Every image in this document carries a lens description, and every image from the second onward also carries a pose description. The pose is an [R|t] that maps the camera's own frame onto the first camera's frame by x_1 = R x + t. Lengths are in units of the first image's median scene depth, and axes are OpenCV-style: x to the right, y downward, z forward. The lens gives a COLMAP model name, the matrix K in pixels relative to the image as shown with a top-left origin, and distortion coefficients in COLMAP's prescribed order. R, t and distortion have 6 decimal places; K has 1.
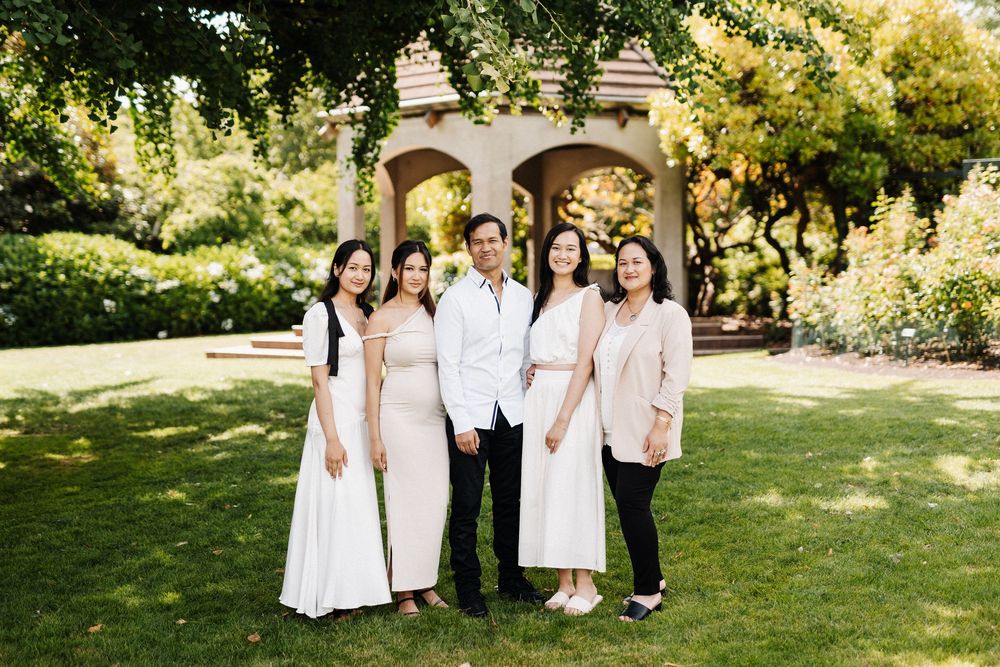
lens RADIAL K [[1488.4, 0, 499.8], [0, 1488.4, 363.3], [0, 0, 1]] dist [0.012379, 0.007094]
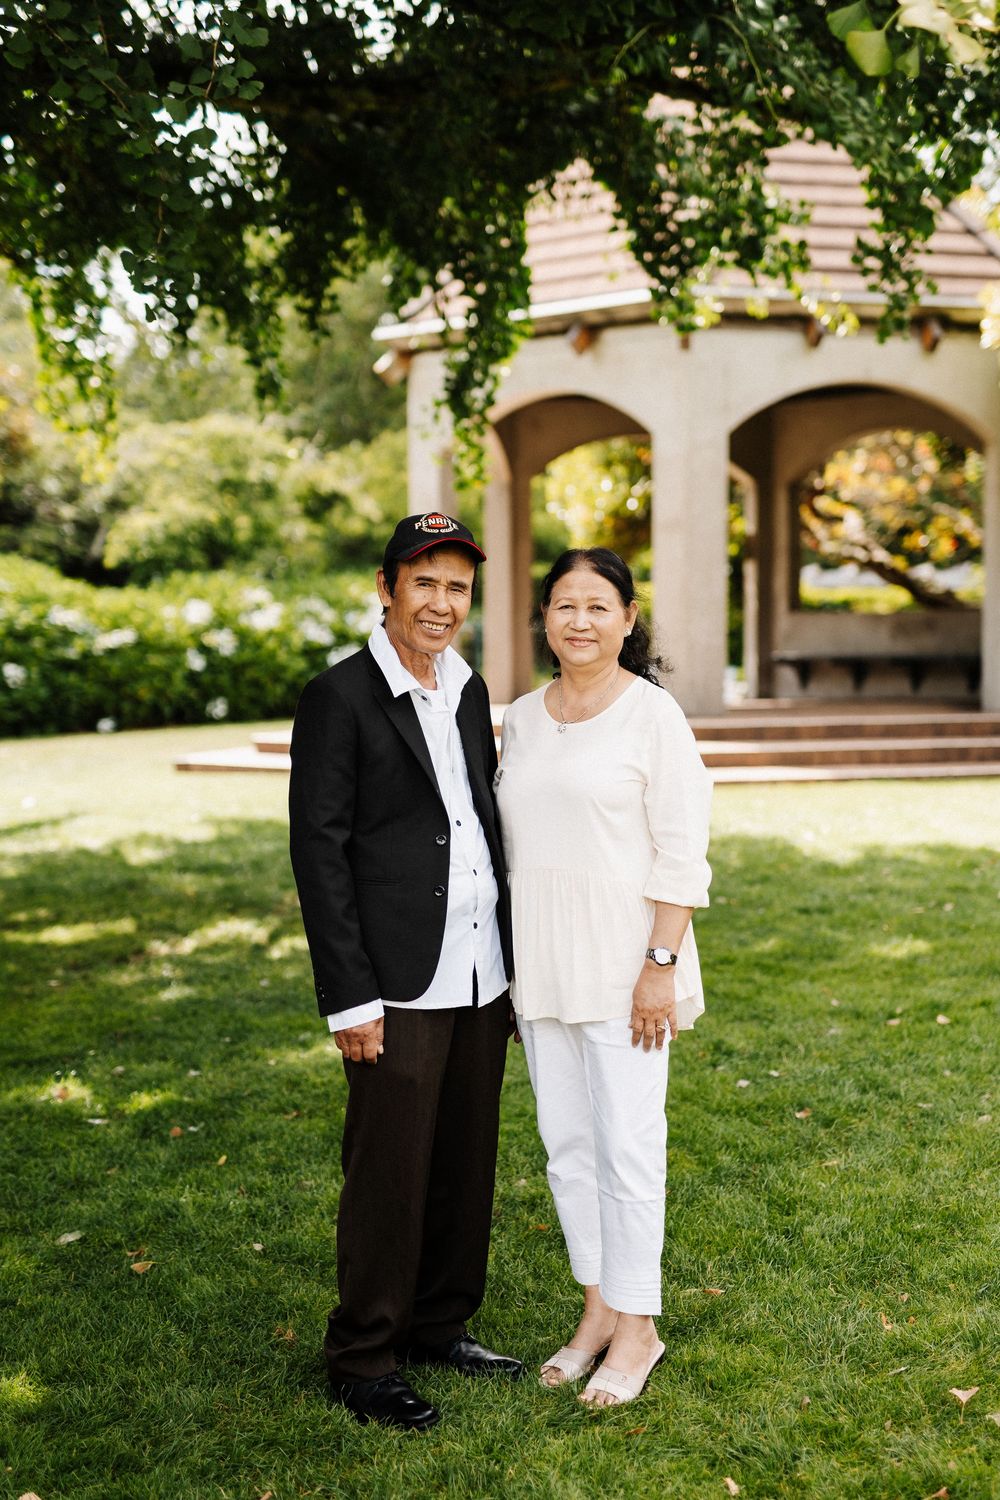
lens RADIAL K [[2232.6, 0, 500.0], [0, 2232.6, 750.0], [0, 0, 1]] dist [0.012379, 0.007094]
pose [[0.997904, 0.004897, -0.064533, -0.021707], [-0.005030, 0.999986, -0.001902, -0.010785], [0.064522, 0.002222, 0.997914, 0.174953]]
